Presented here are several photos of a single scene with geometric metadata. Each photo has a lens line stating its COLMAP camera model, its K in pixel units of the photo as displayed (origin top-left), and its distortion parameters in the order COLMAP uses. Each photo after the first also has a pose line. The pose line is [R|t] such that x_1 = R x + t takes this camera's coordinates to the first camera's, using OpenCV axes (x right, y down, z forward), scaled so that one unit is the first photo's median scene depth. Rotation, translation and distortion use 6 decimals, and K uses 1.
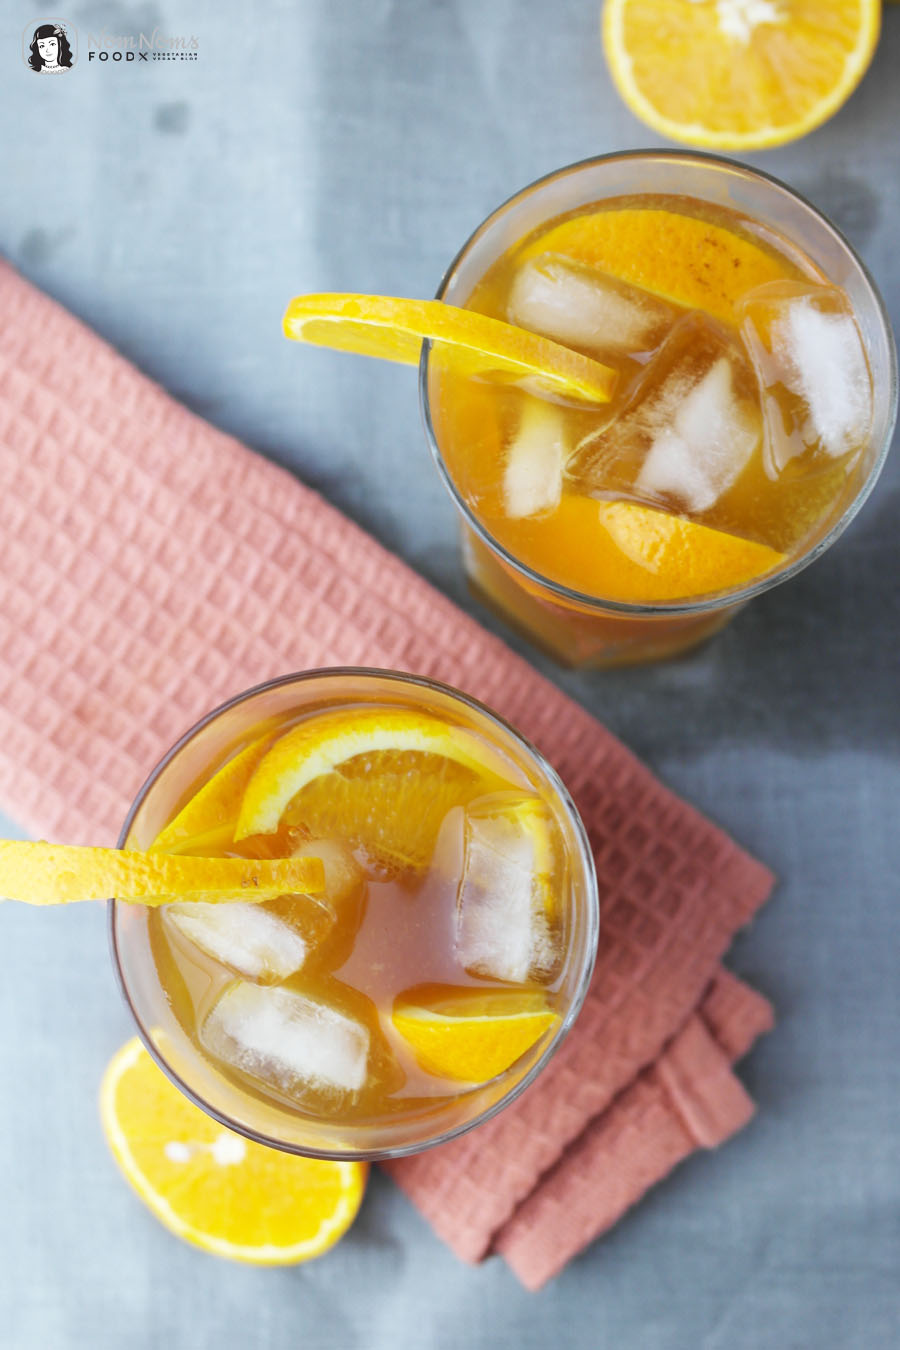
lens RADIAL K [[1944.1, 0, 450.0], [0, 1944.1, 675.0], [0, 0, 1]] dist [-0.029077, 0.007288]
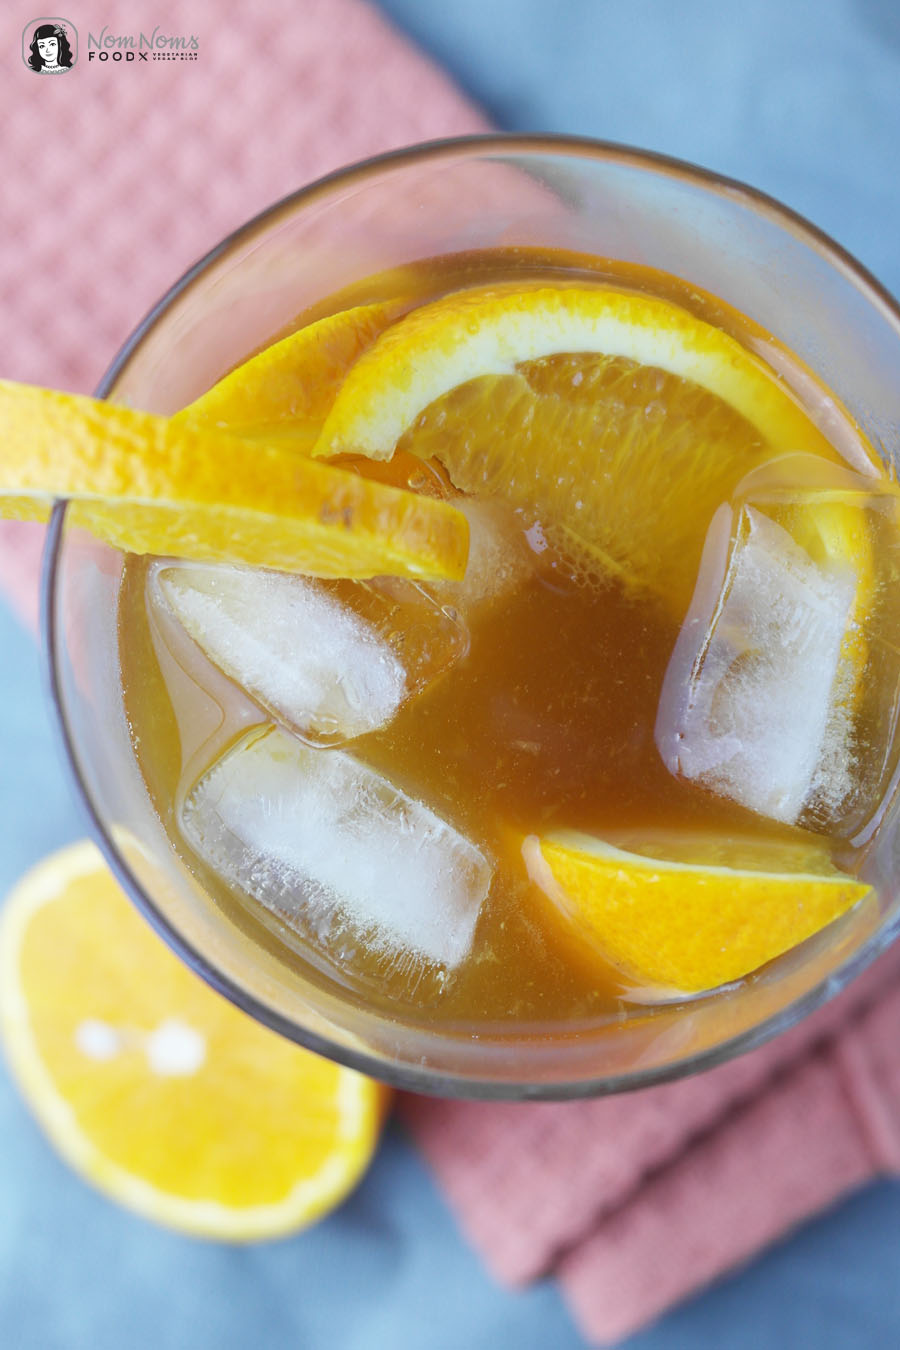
lens RADIAL K [[1944.1, 0, 450.0], [0, 1944.1, 675.0], [0, 0, 1]] dist [-0.029077, 0.007288]
pose [[0.984065, 0.177771, 0.003654, -0.064257], [-0.177802, 0.983998, 0.011624, 0.127943], [-0.001529, -0.012089, 0.999926, 0.463441]]
